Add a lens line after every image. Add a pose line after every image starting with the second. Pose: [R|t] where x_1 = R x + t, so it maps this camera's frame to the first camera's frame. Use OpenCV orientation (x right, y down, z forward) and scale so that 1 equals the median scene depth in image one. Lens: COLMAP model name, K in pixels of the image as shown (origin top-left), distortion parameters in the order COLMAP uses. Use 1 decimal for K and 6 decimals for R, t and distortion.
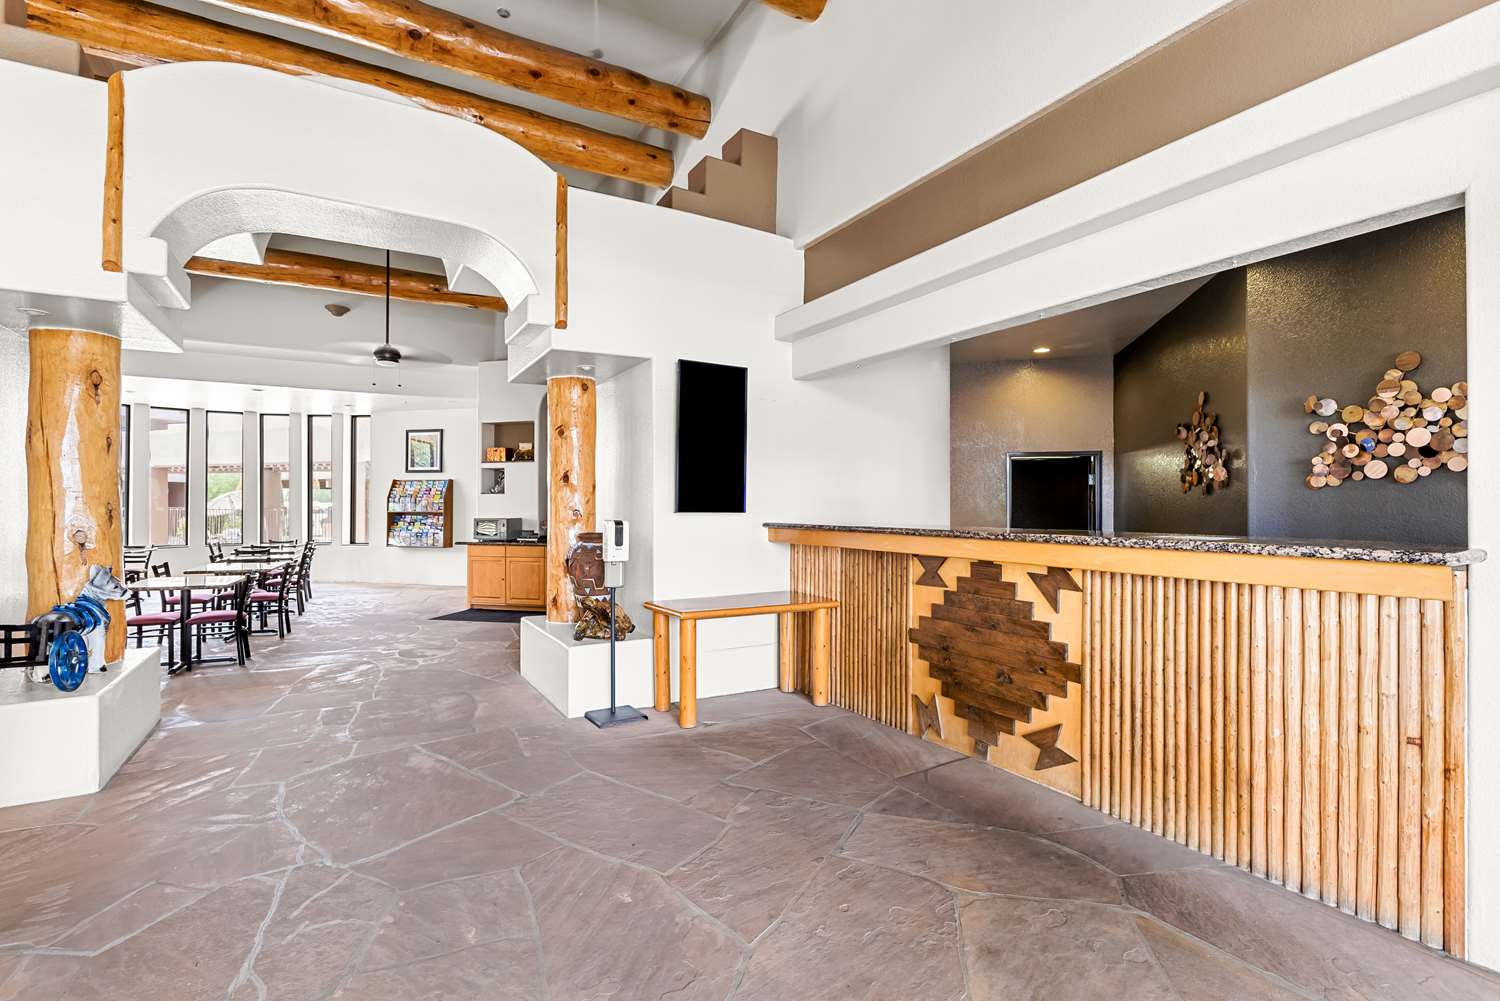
lens RADIAL K [[718.8, 0, 750.0], [0, 718.8, 500.5], [0, 0, 1]] dist [0.000827, -0.000822]
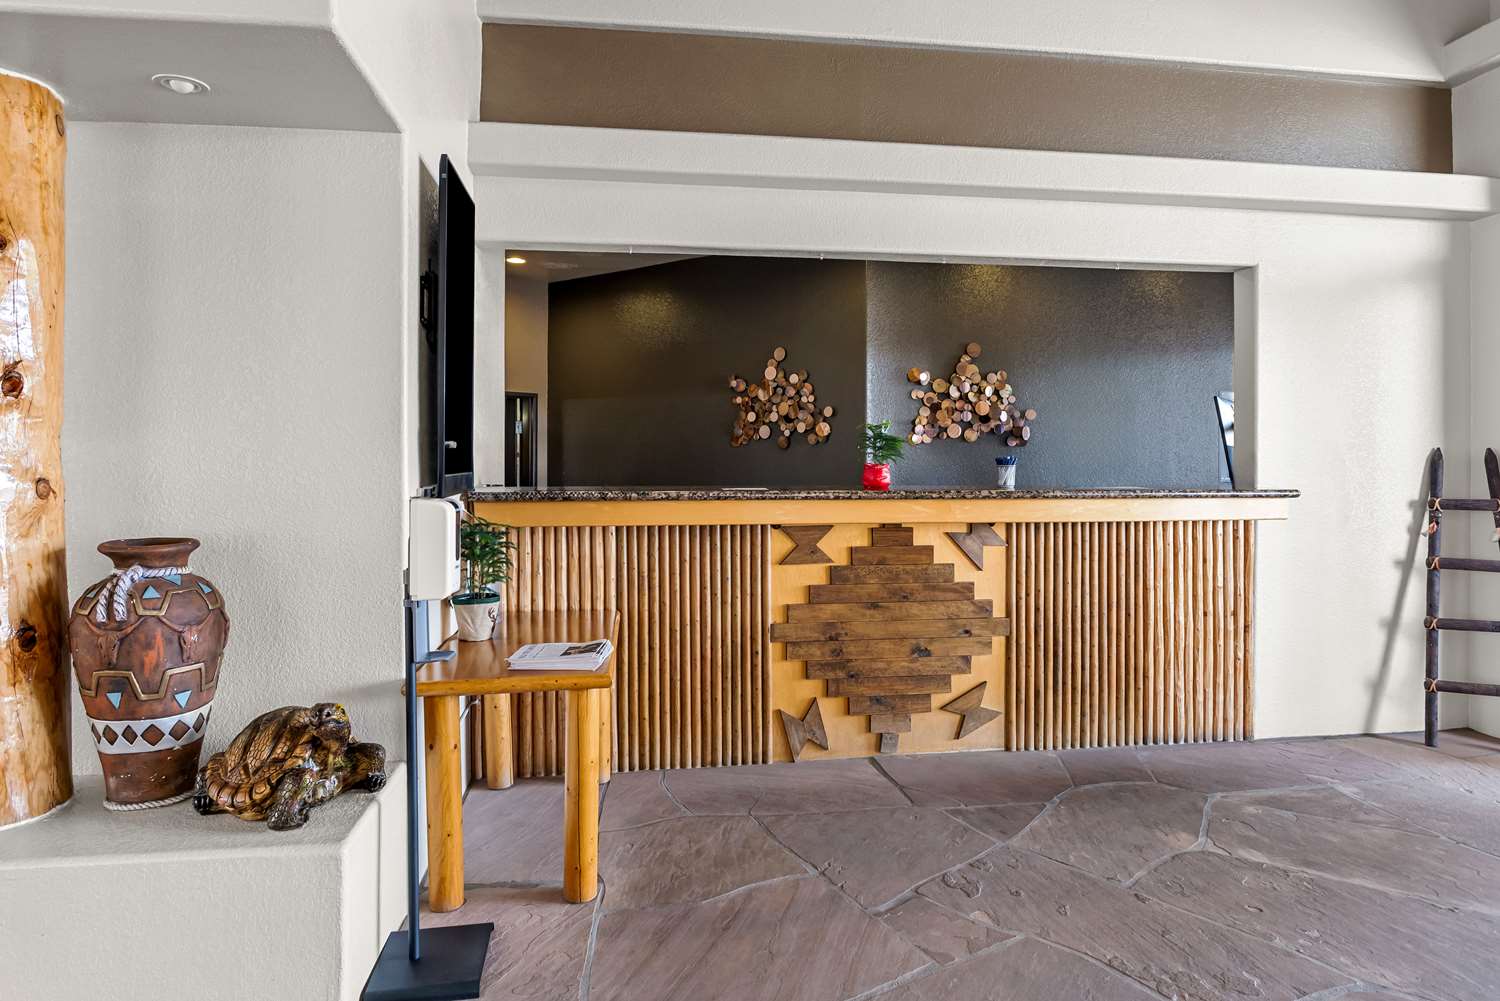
lens RADIAL K [[874.8, 0, 762.9], [0, 874.8, 459.1], [0, 0, 1]] dist [-0.007345, -0.002041]
pose [[0.362372, -0.003885, 0.932025, -0.706138], [-0.005160, 0.999968, 0.006174, -0.000932], [-0.932019, -0.007046, 0.362340, 0.753743]]
